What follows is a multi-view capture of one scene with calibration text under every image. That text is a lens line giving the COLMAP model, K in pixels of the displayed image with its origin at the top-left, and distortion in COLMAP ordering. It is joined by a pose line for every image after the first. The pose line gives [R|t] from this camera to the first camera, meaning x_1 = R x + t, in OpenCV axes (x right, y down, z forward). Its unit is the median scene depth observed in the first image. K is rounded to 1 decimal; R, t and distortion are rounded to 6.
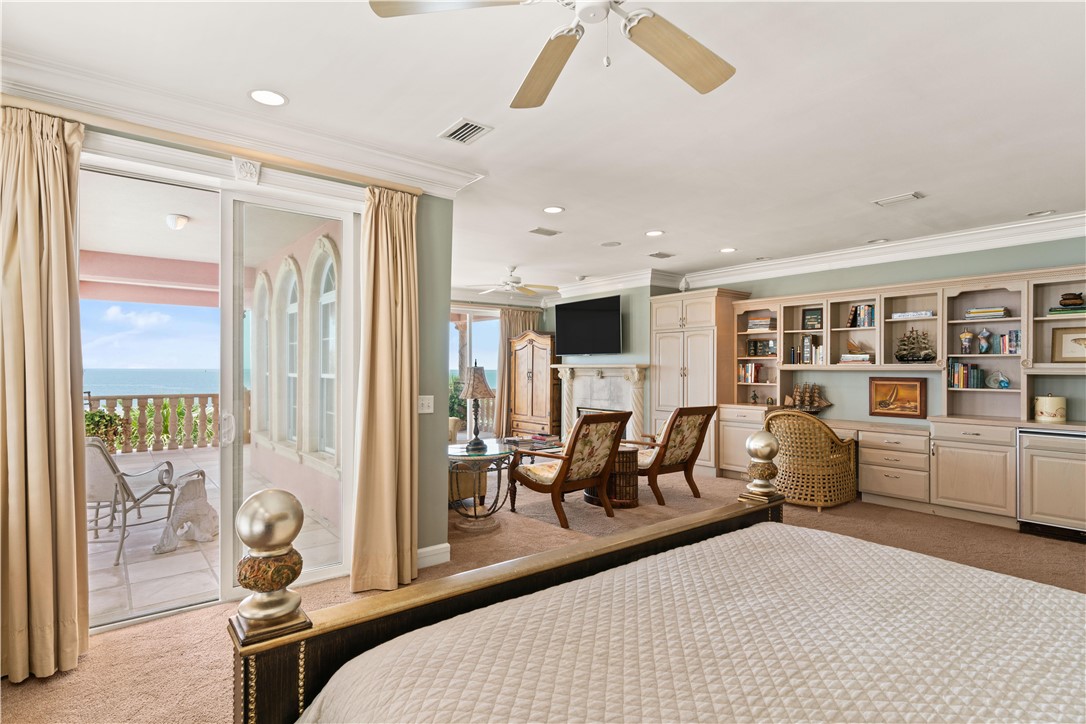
lens RADIAL K [[548.6, 0, 543.0], [0, 548.6, 362.0], [0, 0, 1]] dist [0.001058, 0.000169]
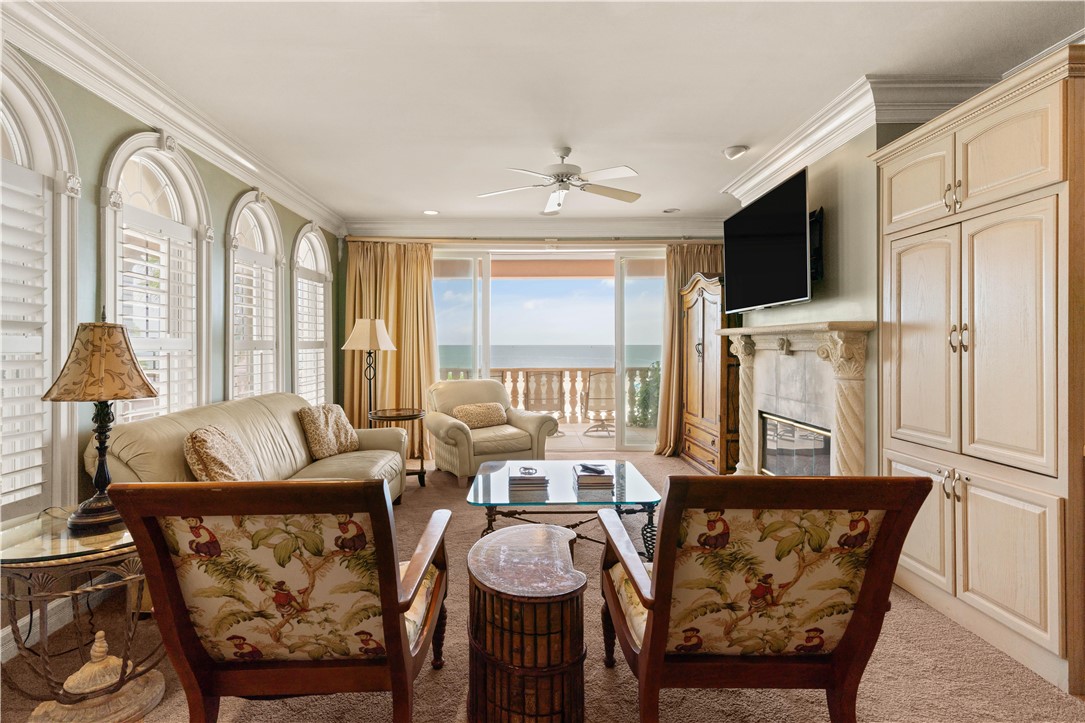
lens RADIAL K [[545.7, 0, 536.9], [0, 545.7, 343.3], [0, 0, 1]] dist [0.002472, 0.000477]
pose [[0.797380, -0.005402, -0.603453, 0.207166], [0.011731, 0.999910, 0.006550, 0.013056], [0.603363, -0.012302, 0.797372, 0.460794]]
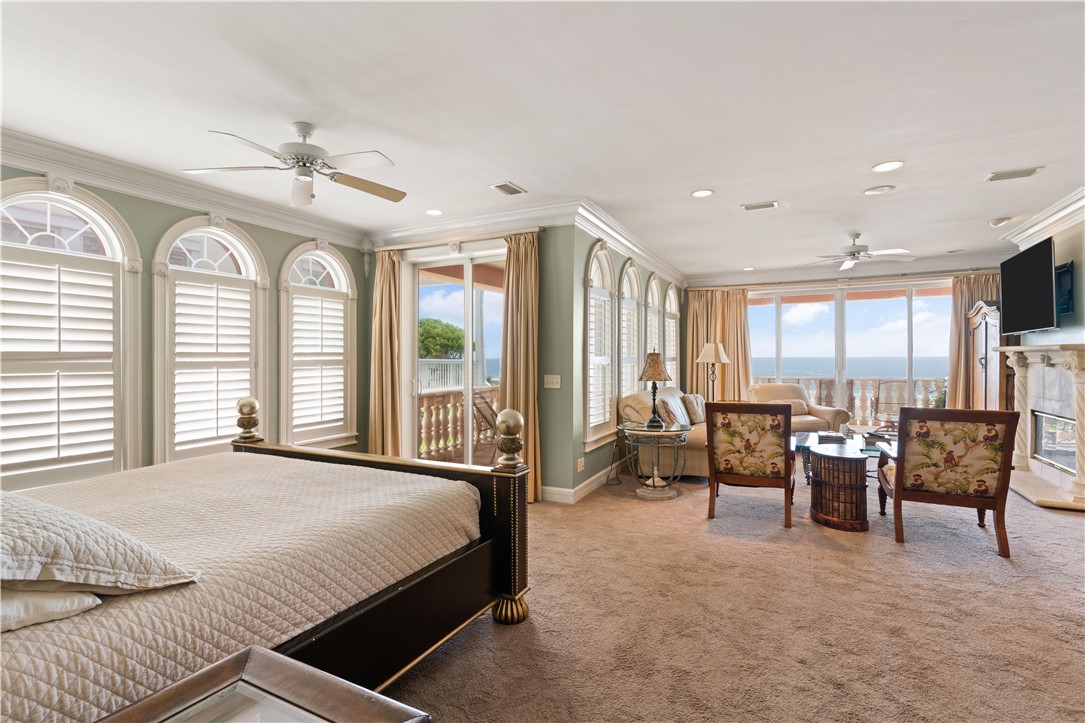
lens RADIAL K [[524.6, 0, 537.4], [0, 524.6, 359.7], [0, 0, 1]] dist [0.000874, 0.001024]
pose [[0.418464, -0.002095, -0.908231, 0.396118], [0.018015, 0.999820, 0.005994, 0.006210], [0.908055, -0.018870, 0.418426, 0.177657]]
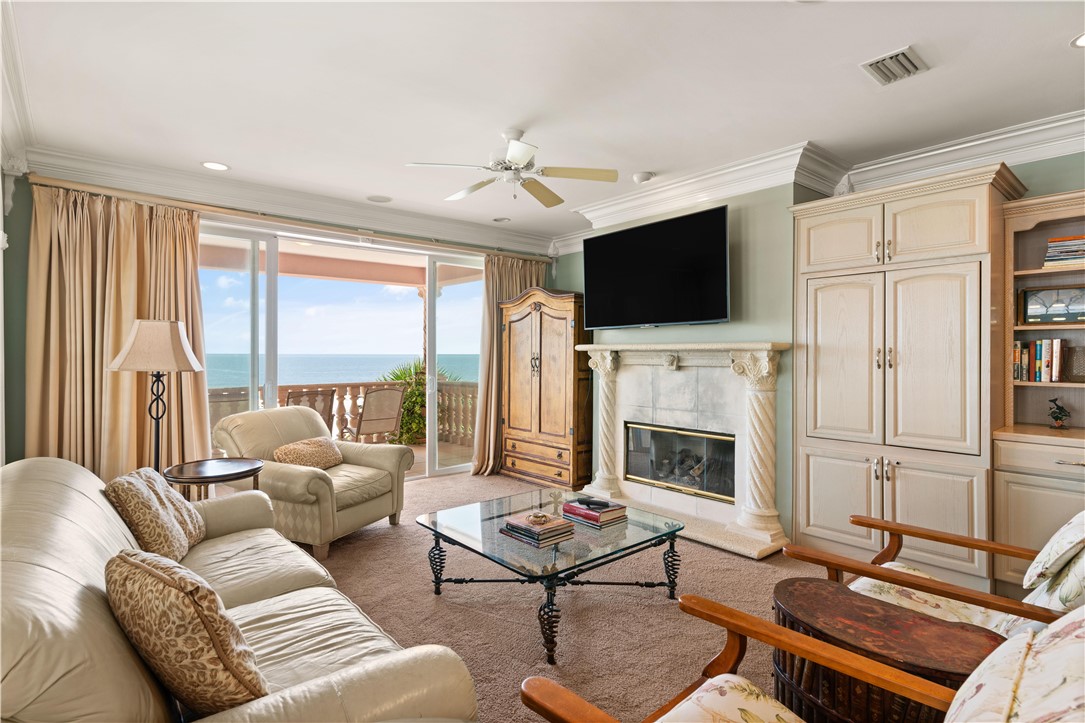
lens RADIAL K [[540.0, 0, 540.8], [0, 540.0, 352.2], [0, 0, 1]] dist [0.003226, 0.000281]
pose [[0.999263, -0.001707, 0.038337, -0.044267], [0.001295, 0.999941, 0.010766, 0.006259], [-0.038353, -0.010709, 0.999207, 0.454486]]
